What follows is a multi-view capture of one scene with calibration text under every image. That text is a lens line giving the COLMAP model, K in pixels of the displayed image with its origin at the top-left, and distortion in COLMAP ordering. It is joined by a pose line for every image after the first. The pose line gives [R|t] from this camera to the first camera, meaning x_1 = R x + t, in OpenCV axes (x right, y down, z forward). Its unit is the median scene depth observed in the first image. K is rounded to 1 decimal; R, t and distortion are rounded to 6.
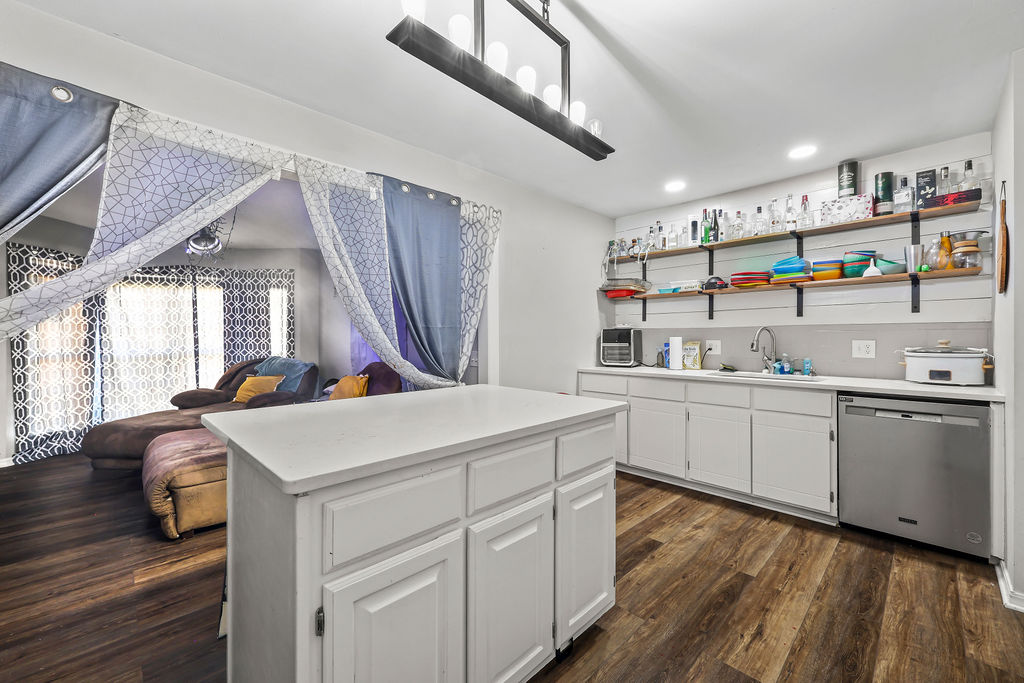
lens RADIAL K [[414.6, 0, 506.5], [0, 414.6, 336.2], [0, 0, 1]] dist [0.002725, 0.000454]
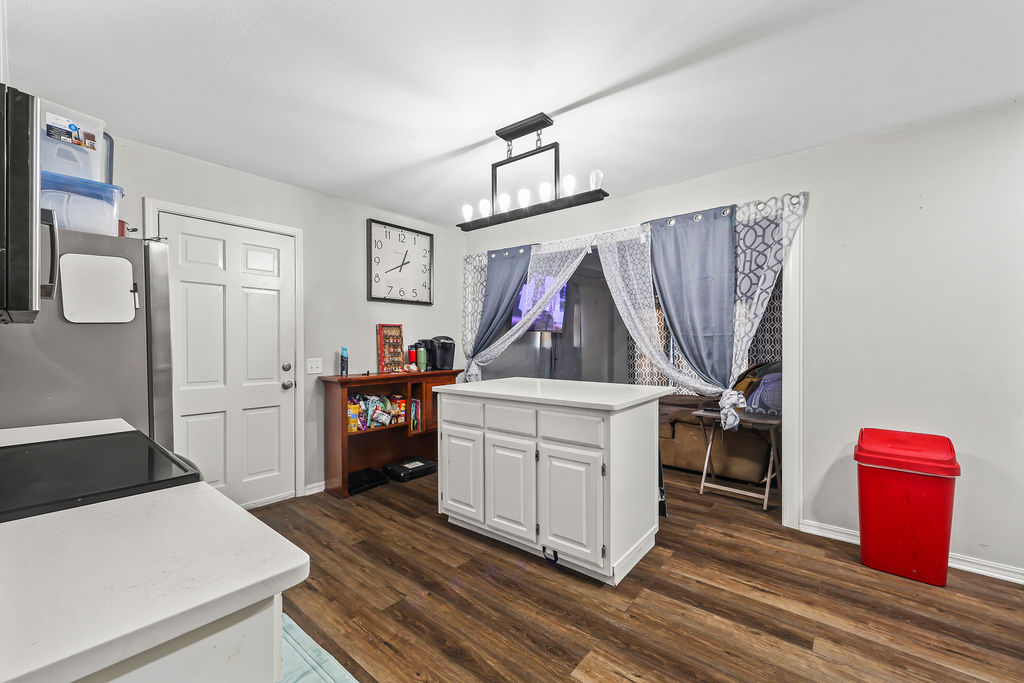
lens RADIAL K [[414.6, 0, 506.4], [0, 414.6, 343.9], [0, 0, 1]] dist [0.002725, 0.000454]
pose [[0.096423, 0.004391, -0.995331, 0.978352], [0.001523, 0.999988, 0.004559, -0.007037], [0.995339, -0.001956, 0.096415, 0.425639]]
